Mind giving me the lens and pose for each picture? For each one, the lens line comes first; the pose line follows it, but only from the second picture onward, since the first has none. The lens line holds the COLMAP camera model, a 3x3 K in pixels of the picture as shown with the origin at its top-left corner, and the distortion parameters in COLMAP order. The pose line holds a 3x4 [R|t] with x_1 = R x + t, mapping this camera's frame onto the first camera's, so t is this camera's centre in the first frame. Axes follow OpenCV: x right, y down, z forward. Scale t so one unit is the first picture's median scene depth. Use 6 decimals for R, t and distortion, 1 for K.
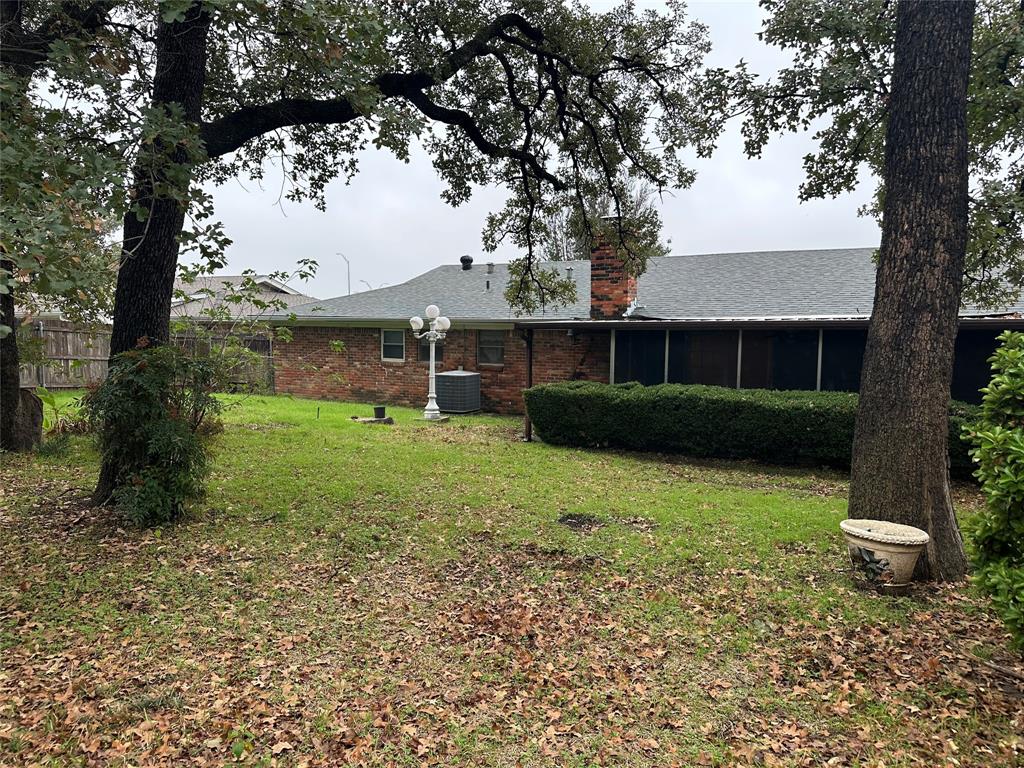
lens RADIAL K [[709.4, 0, 509.4], [0, 709.4, 386.8], [0, 0, 1]] dist [0.067853, -0.078358]
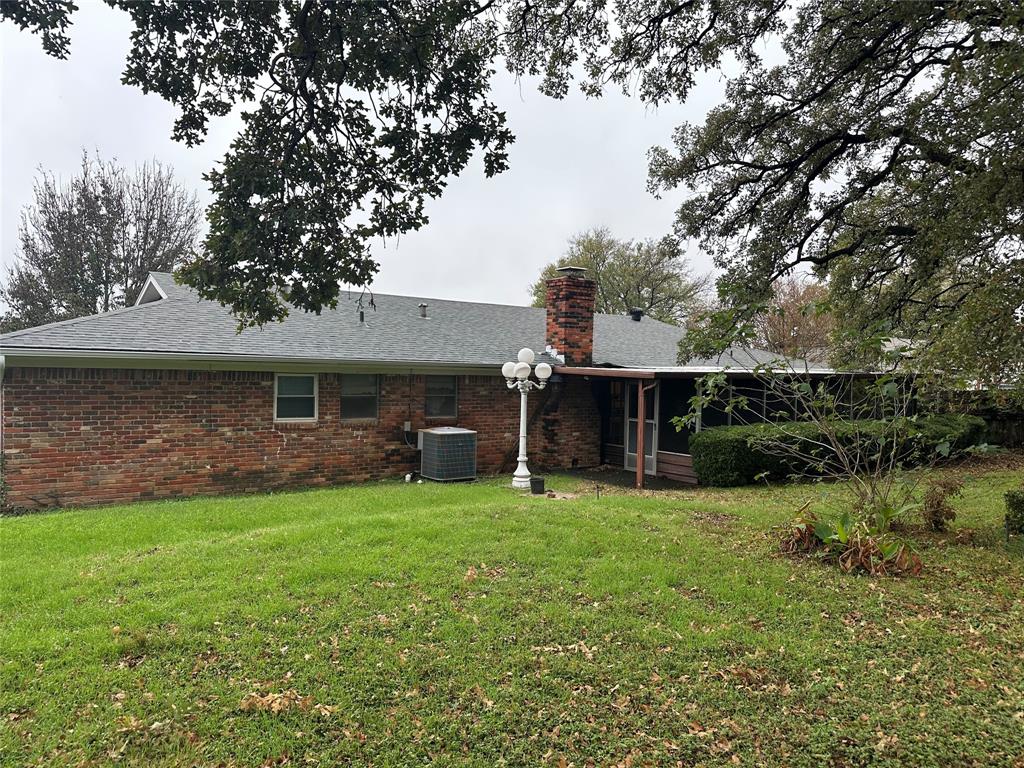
lens RADIAL K [[709.4, 0, 520.2], [0, 709.4, 379.3], [0, 0, 1]] dist [0.067853, -0.078358]
pose [[0.442059, -0.010220, 0.896928, -0.722866], [0.058720, 0.998120, -0.017568, -0.055492], [-0.895062, 0.060433, 0.441828, 0.549950]]
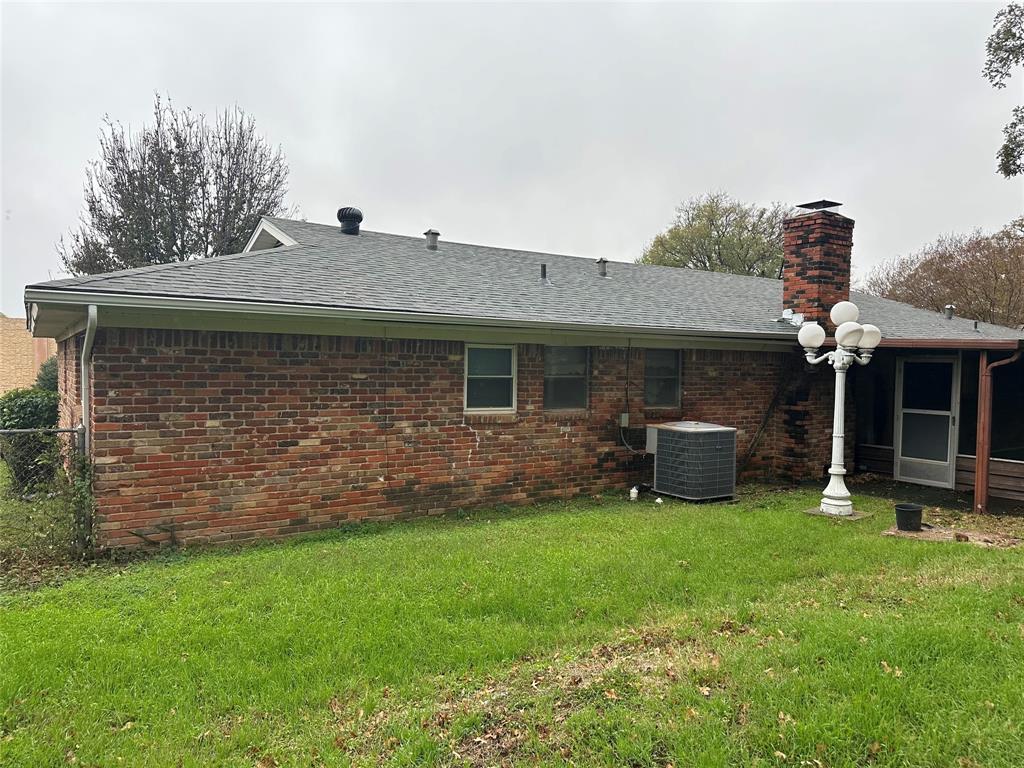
lens RADIAL K [[709.4, 0, 518.8], [0, 709.4, 380.9], [0, 0, 1]] dist [0.067853, -0.078358]
pose [[0.489438, -0.024767, 0.871686, -0.599413], [0.060988, 0.998121, -0.005885, -0.057297], [-0.869903, 0.056043, 0.490029, 0.812962]]
